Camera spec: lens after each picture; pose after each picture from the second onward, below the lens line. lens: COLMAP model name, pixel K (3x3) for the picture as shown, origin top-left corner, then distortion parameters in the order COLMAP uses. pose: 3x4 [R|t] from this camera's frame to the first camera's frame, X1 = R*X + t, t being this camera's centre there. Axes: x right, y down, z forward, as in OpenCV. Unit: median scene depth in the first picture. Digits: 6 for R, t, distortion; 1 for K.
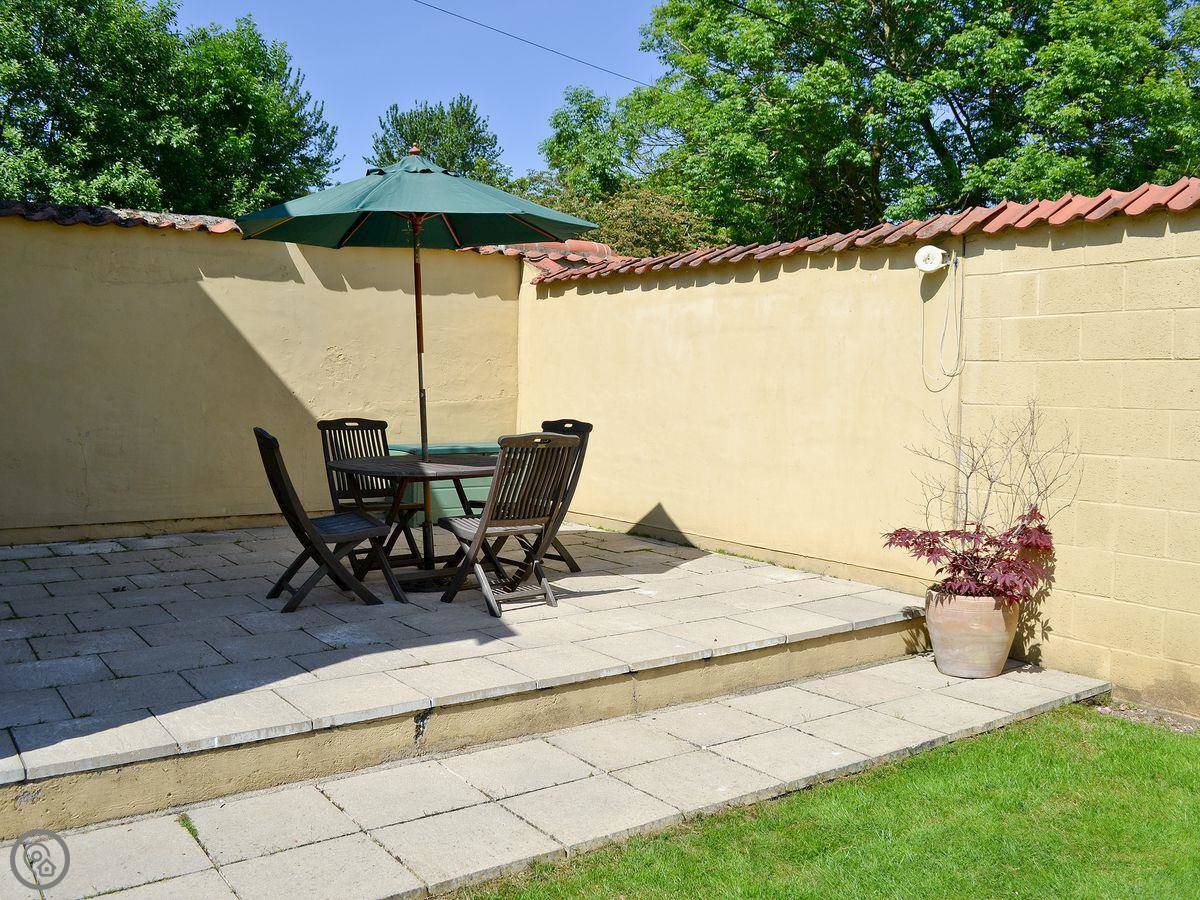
lens RADIAL K [[1068.4, 0, 600.0], [0, 1068.4, 450.0], [0, 0, 1]] dist [-0.046008, -0.008933]
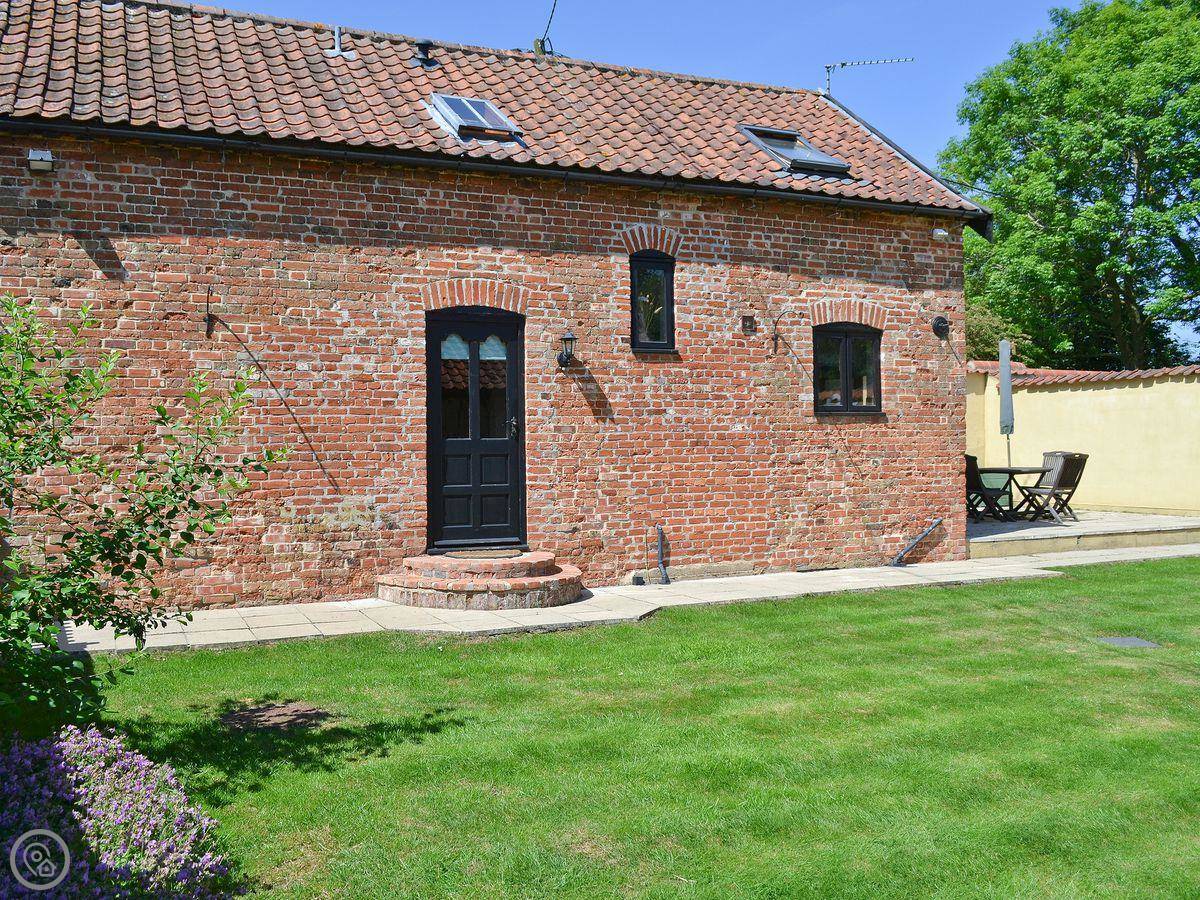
lens RADIAL K [[1068.4, 0, 600.0], [0, 1068.4, 450.0], [0, 0, 1]] dist [-0.046008, -0.008933]
pose [[0.982869, -0.025328, -0.182556, -0.509798], [0.012376, 0.997346, -0.071744, 0.103563], [0.183888, 0.068256, 0.980574, -1.218083]]
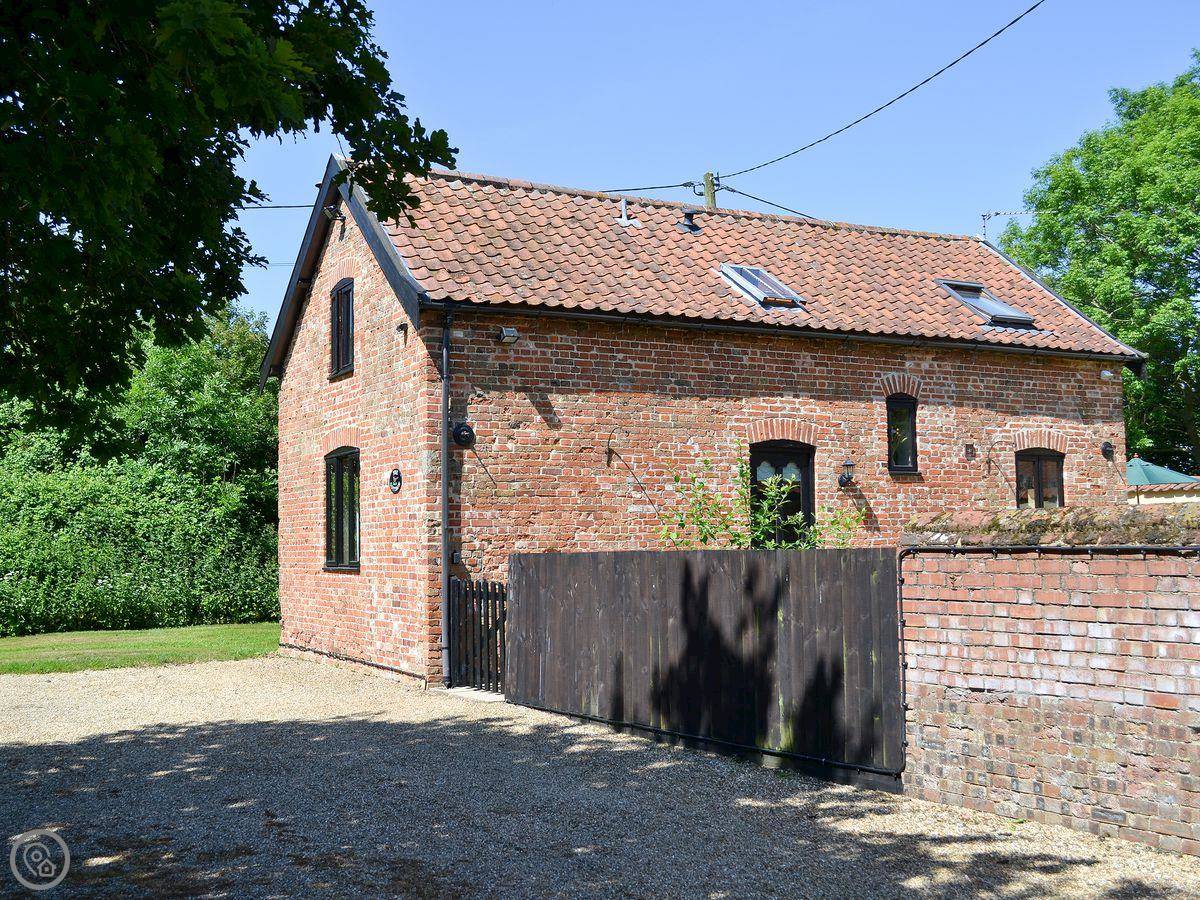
lens RADIAL K [[1347.6, 0, 600.9], [0, 1347.6, 429.8], [0, 0, 1]] dist [-0.075014, 0.008737]
pose [[0.992564, -0.031972, -0.117451, -0.934018], [0.013084, 0.987322, -0.158192, 0.147399], [0.121020, 0.155479, 0.980398, -2.093573]]
